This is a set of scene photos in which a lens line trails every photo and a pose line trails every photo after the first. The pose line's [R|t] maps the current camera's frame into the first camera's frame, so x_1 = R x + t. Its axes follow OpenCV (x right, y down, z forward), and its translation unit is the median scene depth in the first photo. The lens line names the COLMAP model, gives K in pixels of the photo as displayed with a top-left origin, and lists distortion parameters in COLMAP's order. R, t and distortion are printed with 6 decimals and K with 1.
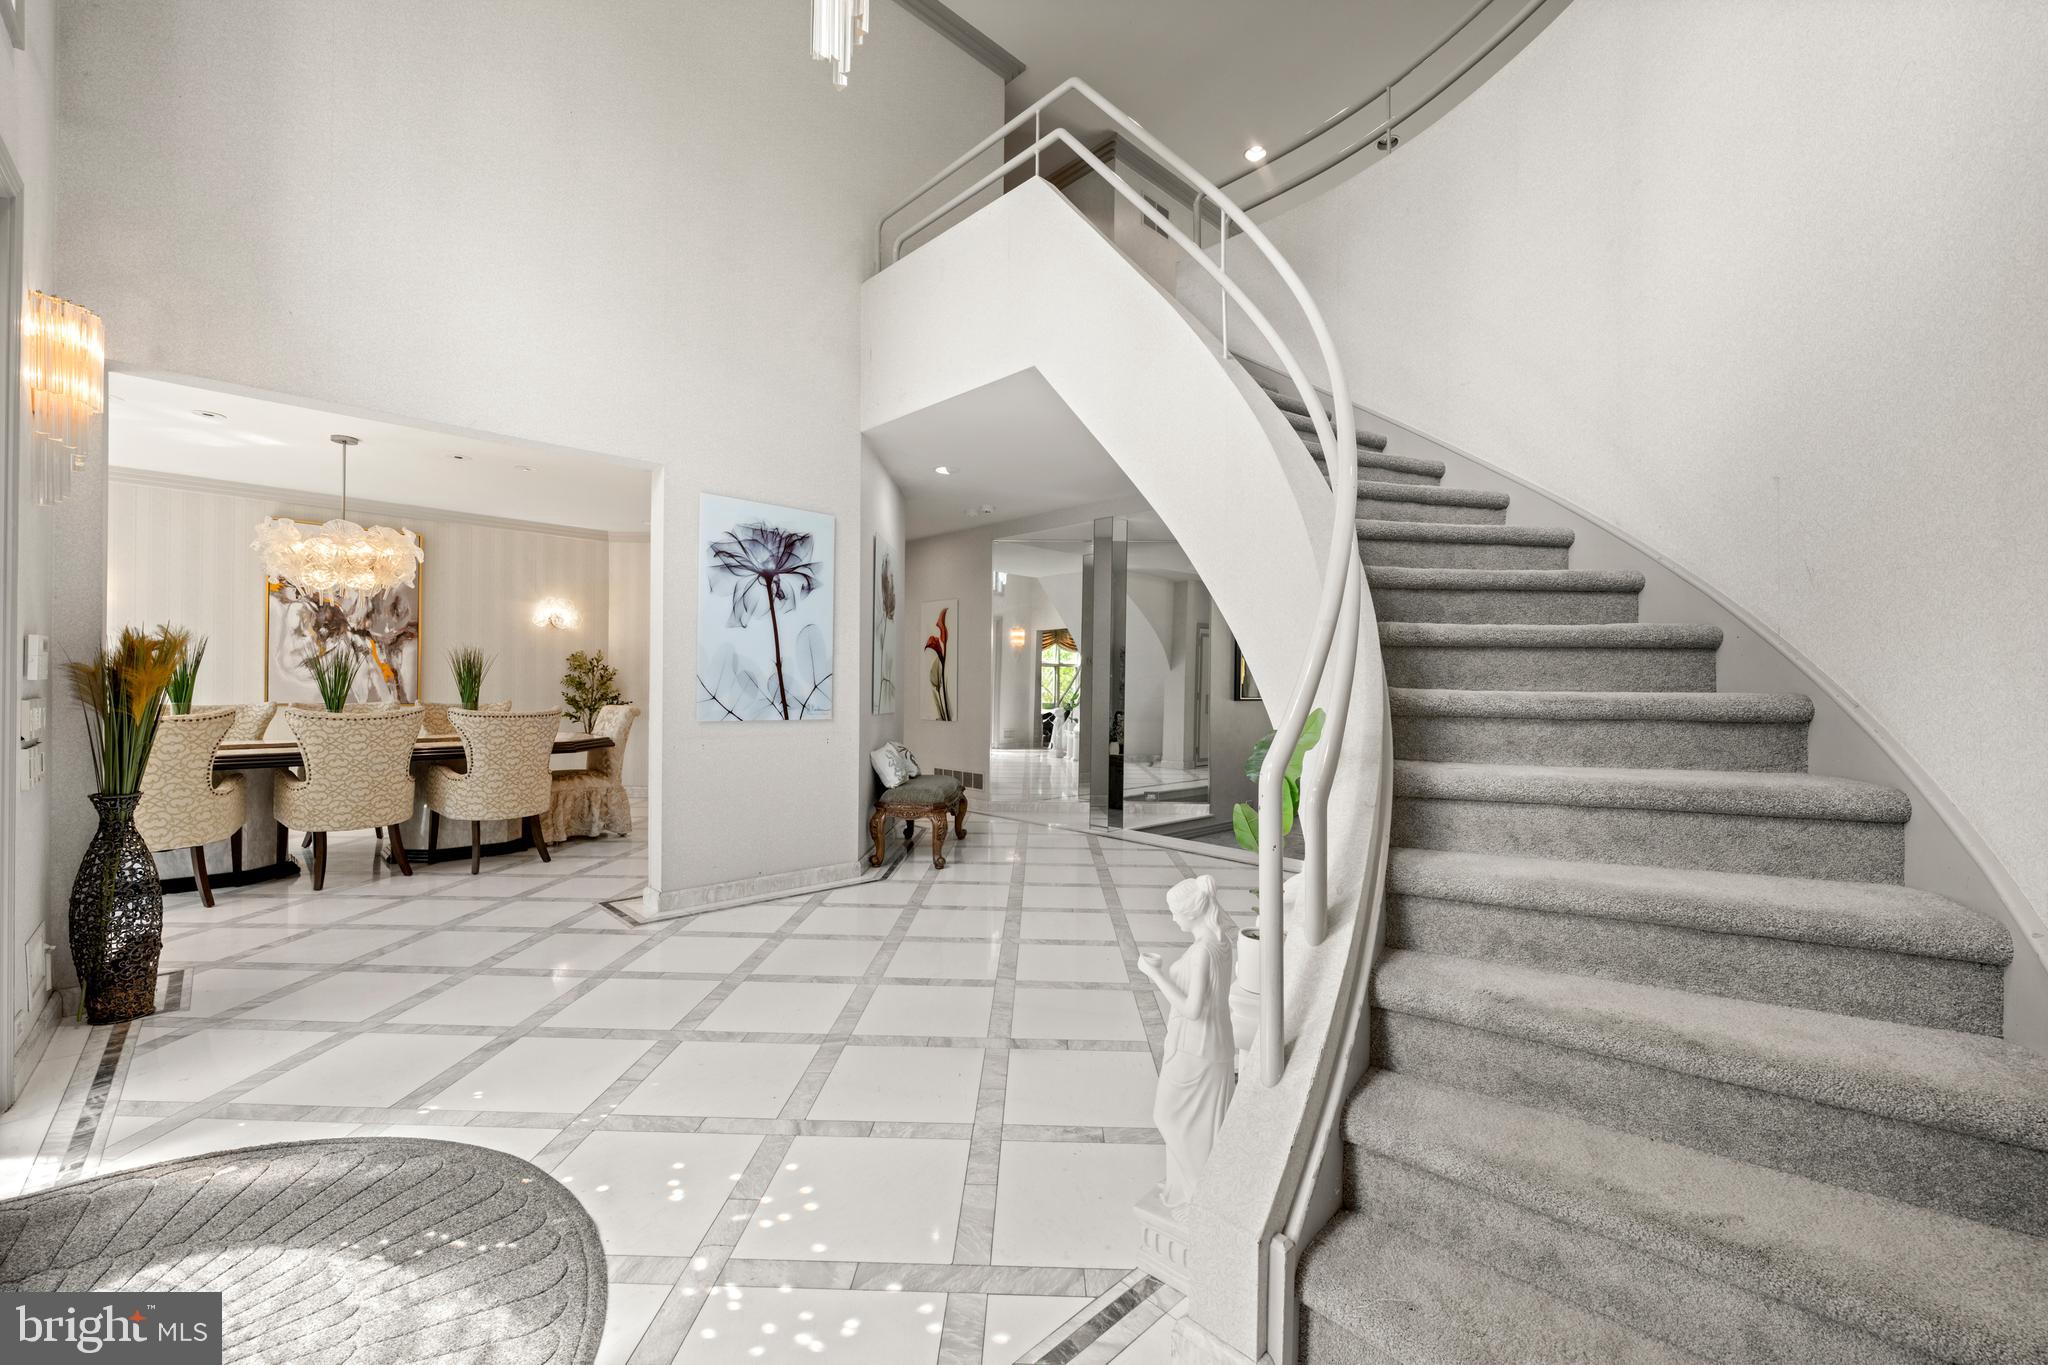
lens RADIAL K [[815.7, 0, 1020.7], [0, 815.7, 683.0], [0, 0, 1]] dist [0.002882, -0.000017]
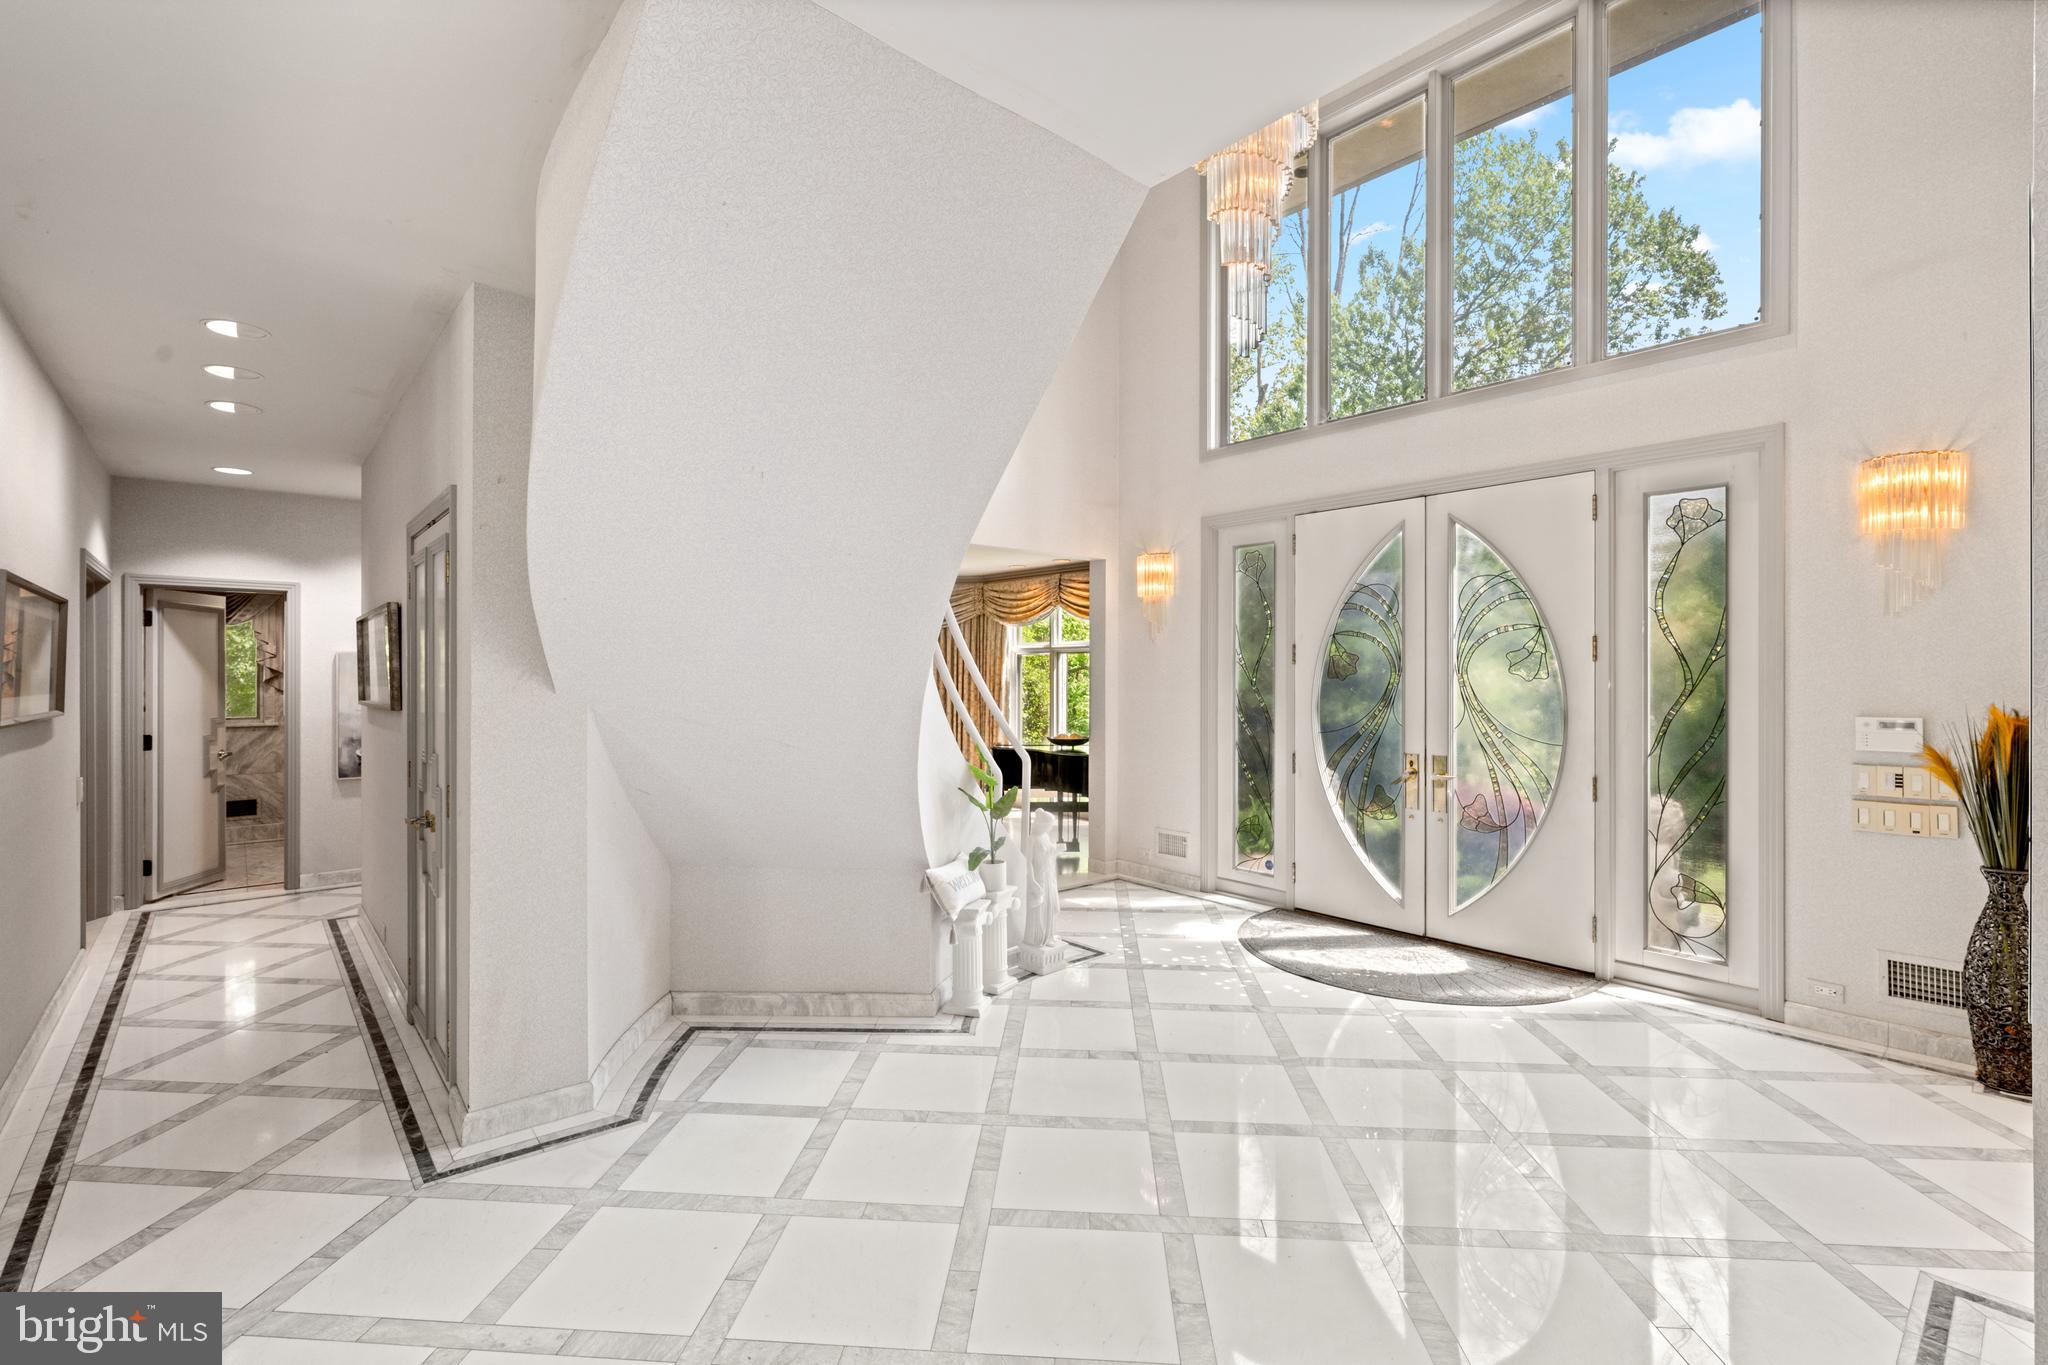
lens RADIAL K [[901.5, 0, 1023.8], [0, 901.5, 679.1], [0, 0, 1]] dist [0.004120, 0.000225]
pose [[-0.998814, -0.012140, 0.047155, 0.124223], [-0.012004, 0.999923, 0.003162, -0.126726], [-0.047190, 0.002592, -0.998883, 2.963262]]
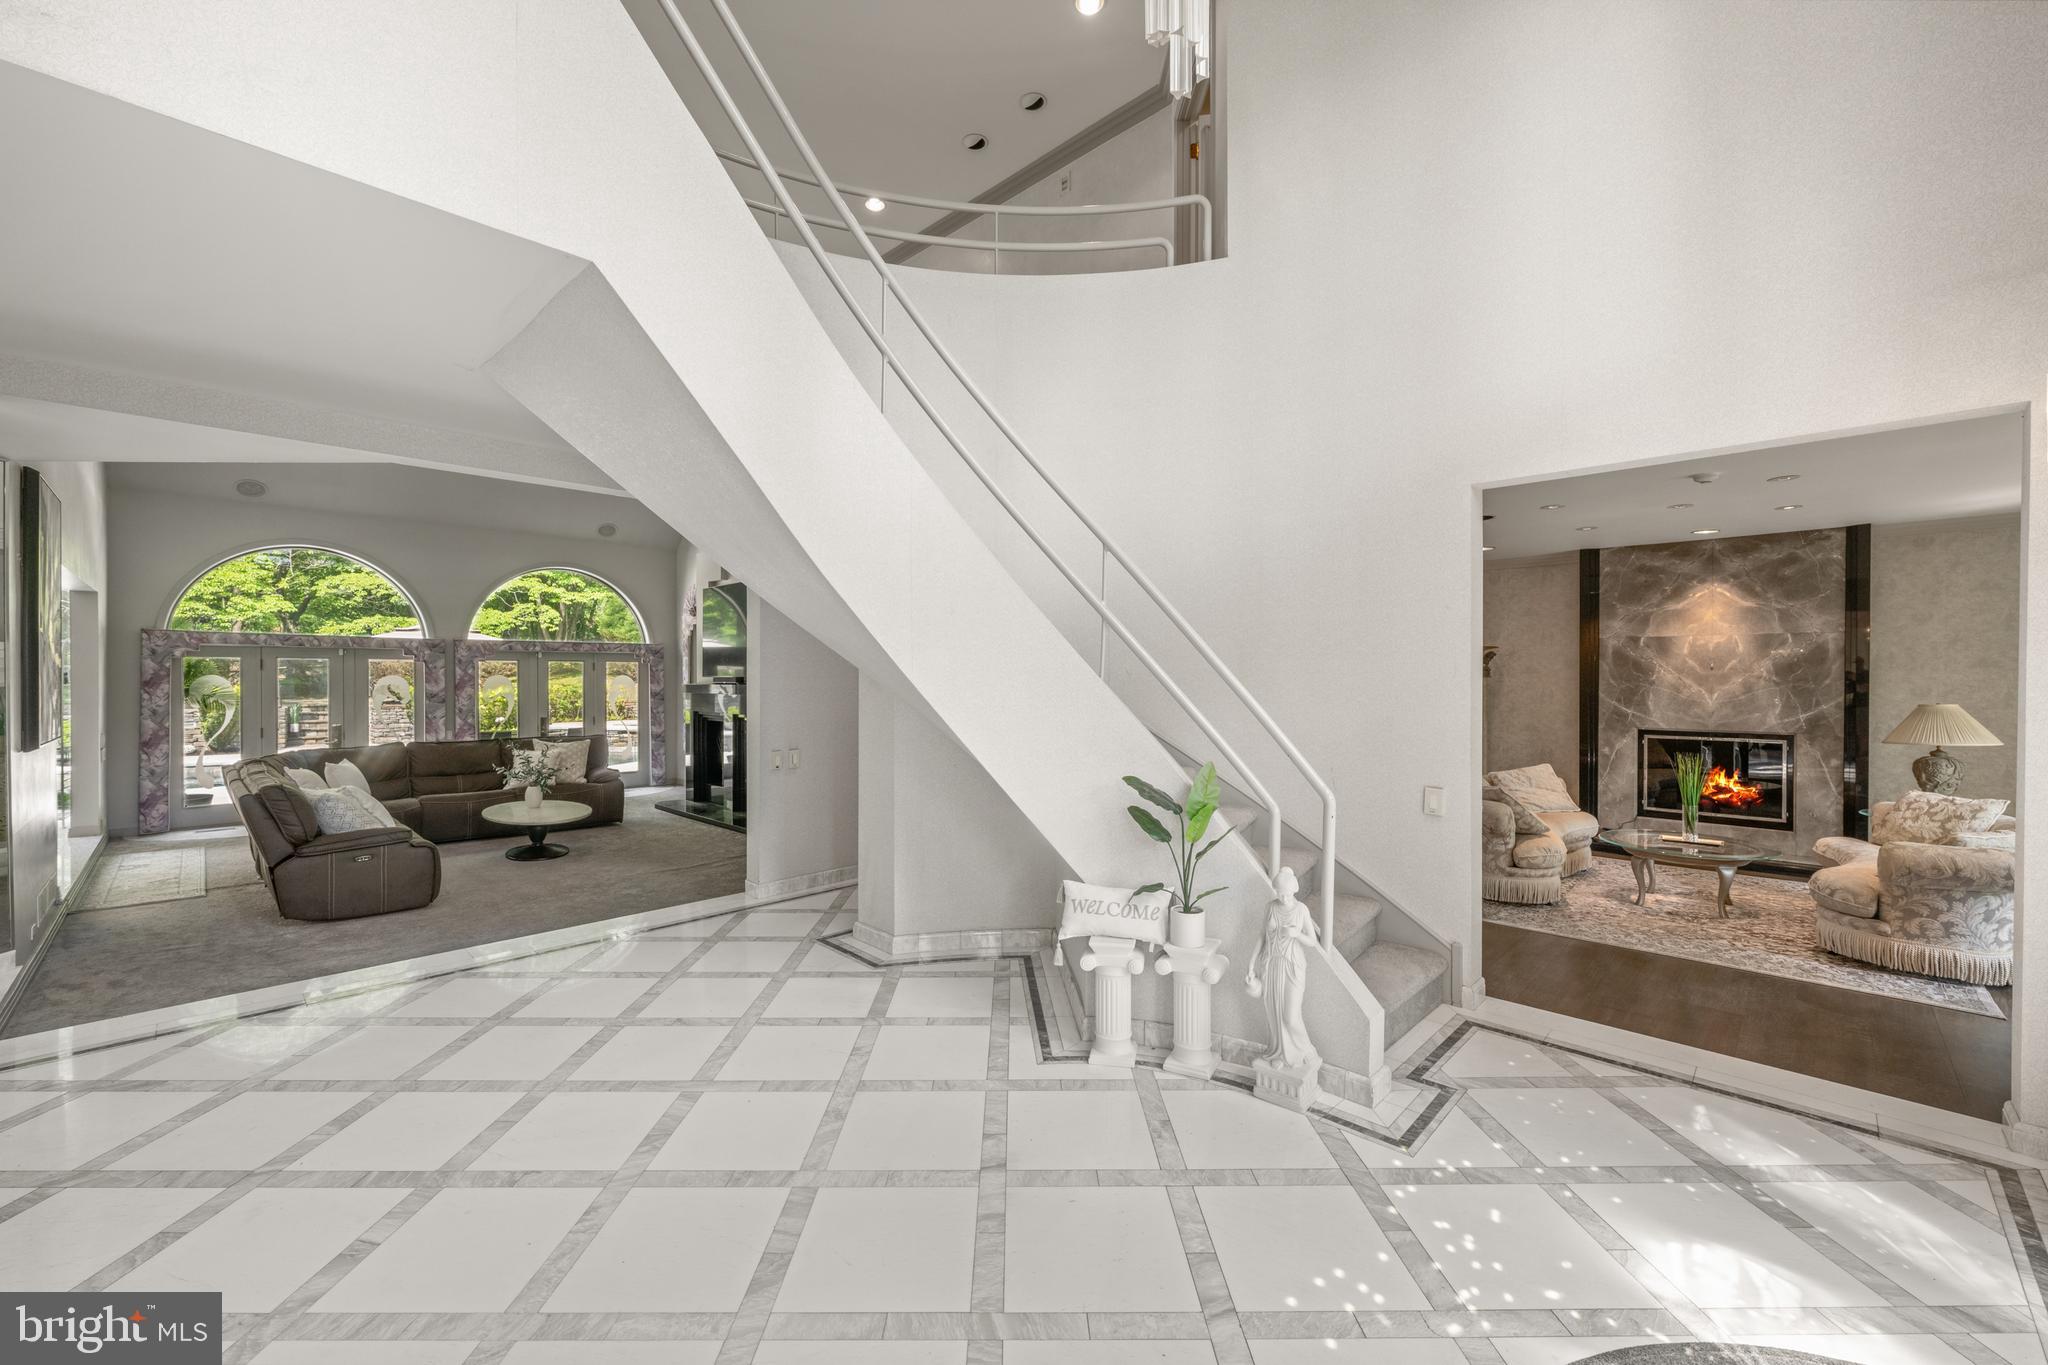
lens RADIAL K [[815.7, 0, 1019.1], [0, 815.7, 681.1], [0, 0, 1]] dist [0.002882, -0.000017]
pose [[-0.033063, -0.019649, 0.999260, -1.163505], [-0.004403, 0.999800, 0.019514, -0.146375], [-0.999444, -0.003755, -0.033143, 1.297438]]
